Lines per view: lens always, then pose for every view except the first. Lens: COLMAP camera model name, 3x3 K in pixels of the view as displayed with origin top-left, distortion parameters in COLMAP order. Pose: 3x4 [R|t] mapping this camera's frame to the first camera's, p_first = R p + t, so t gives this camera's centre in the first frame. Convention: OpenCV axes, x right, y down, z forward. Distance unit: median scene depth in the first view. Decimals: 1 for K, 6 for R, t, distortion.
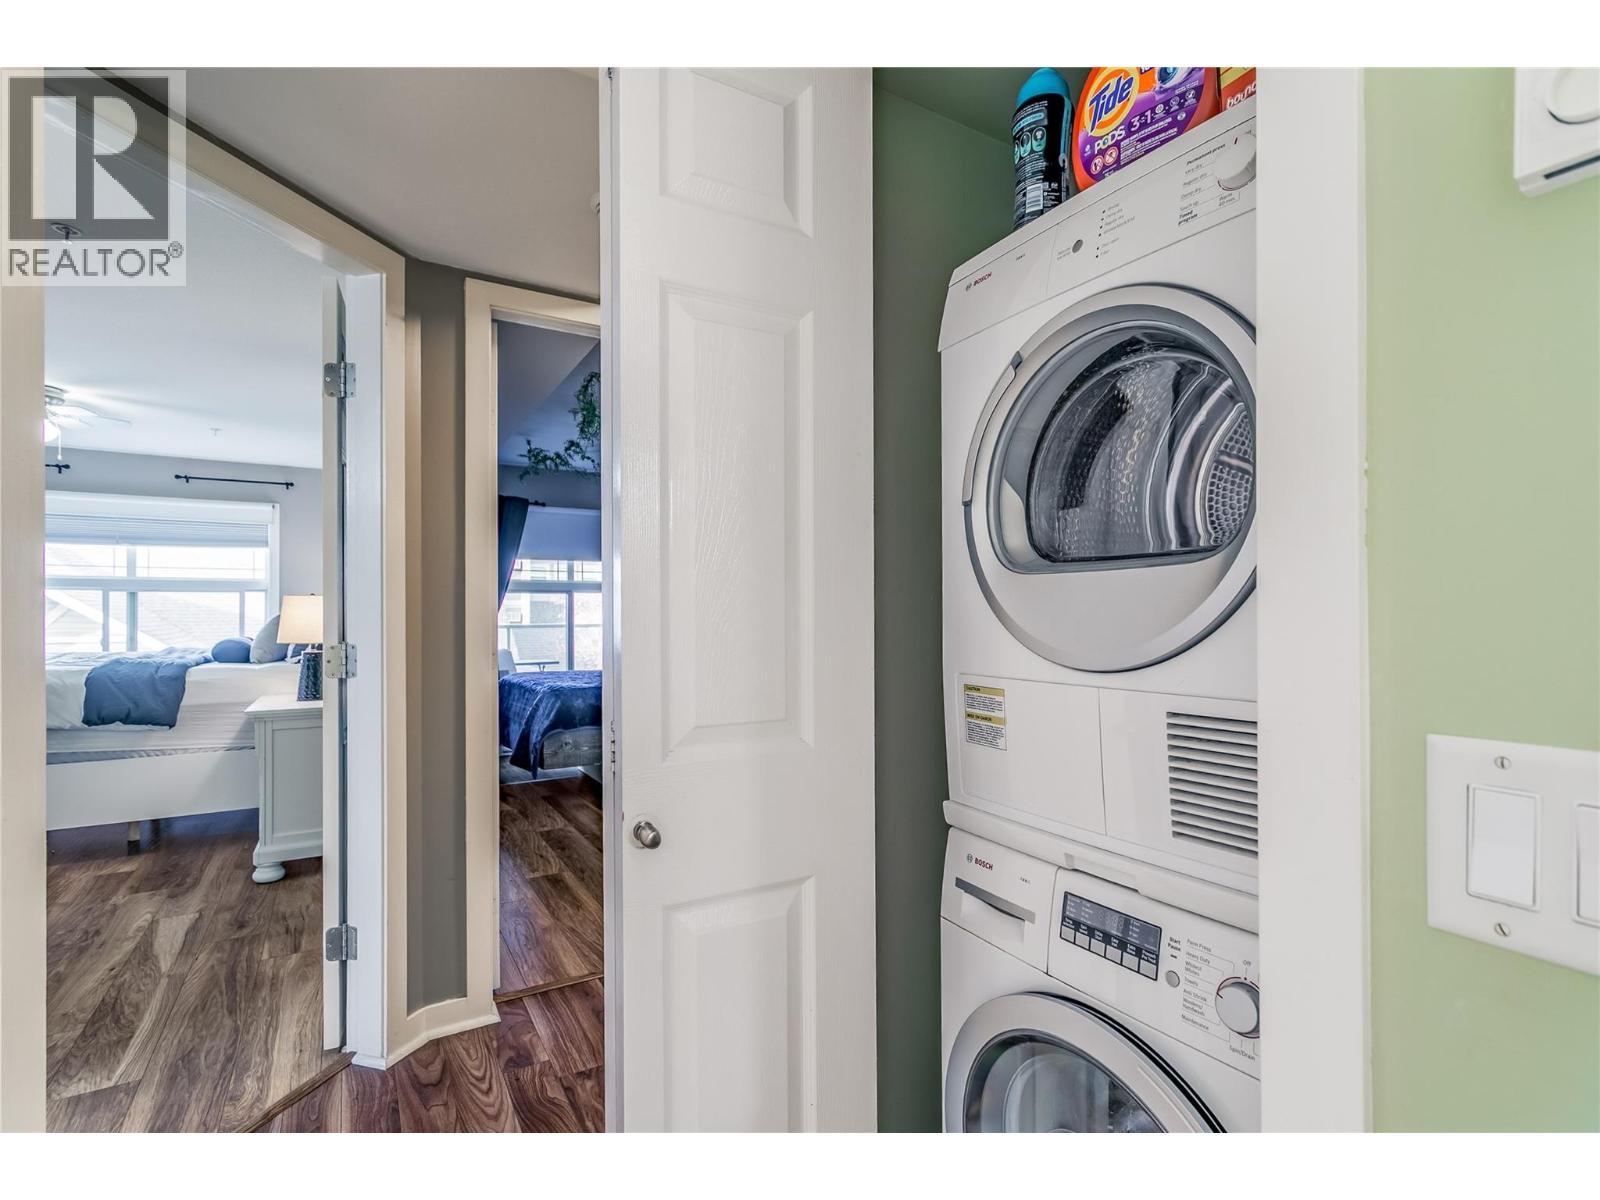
lens RADIAL K [[754.8, 0, 806.7], [0, 754.8, 603.7], [0, 0, 1]] dist [0.019237, -0.001232]
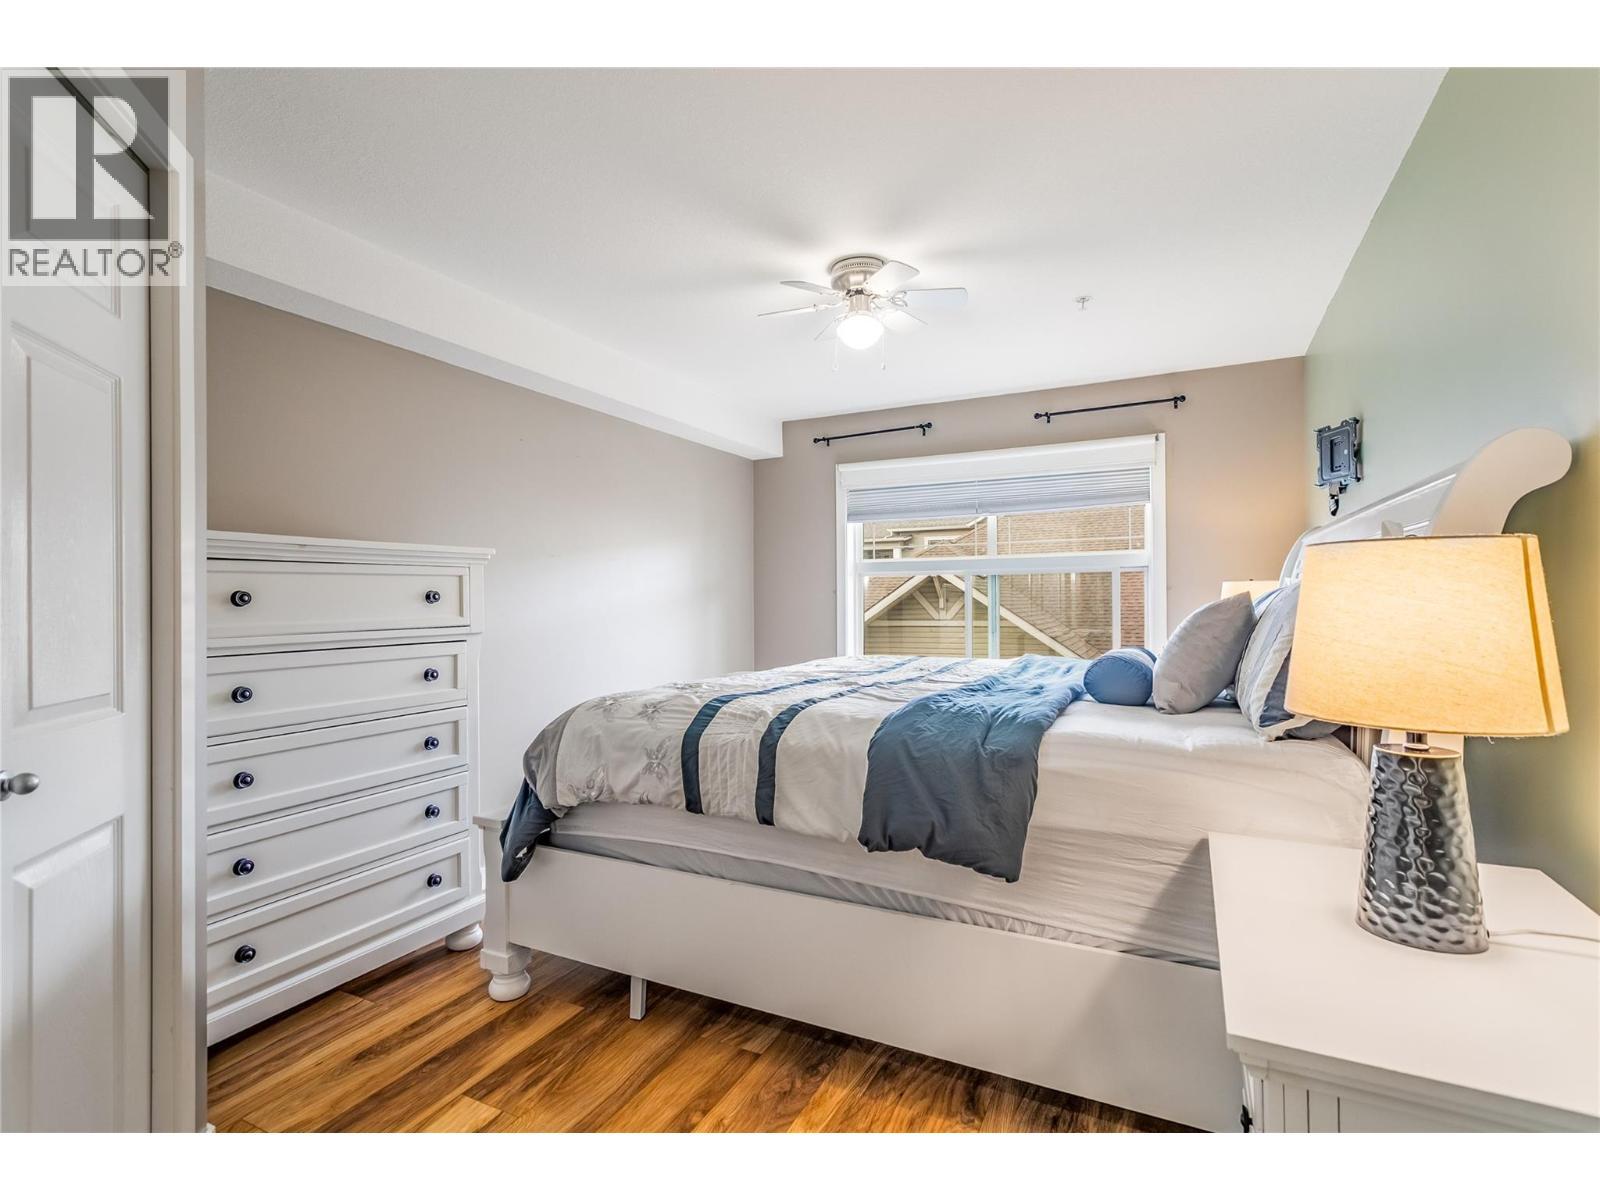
lens RADIAL K [[754.8, 0, 806.7], [0, 754.8, 603.7], [0, 0, 1]] dist [0.019237, -0.001232]
pose [[0.538321, -0.009791, -0.842683, -0.544838], [0.015444, 0.999879, -0.001752, 0.012930], [0.842598, -0.012072, 0.538407, 0.689023]]
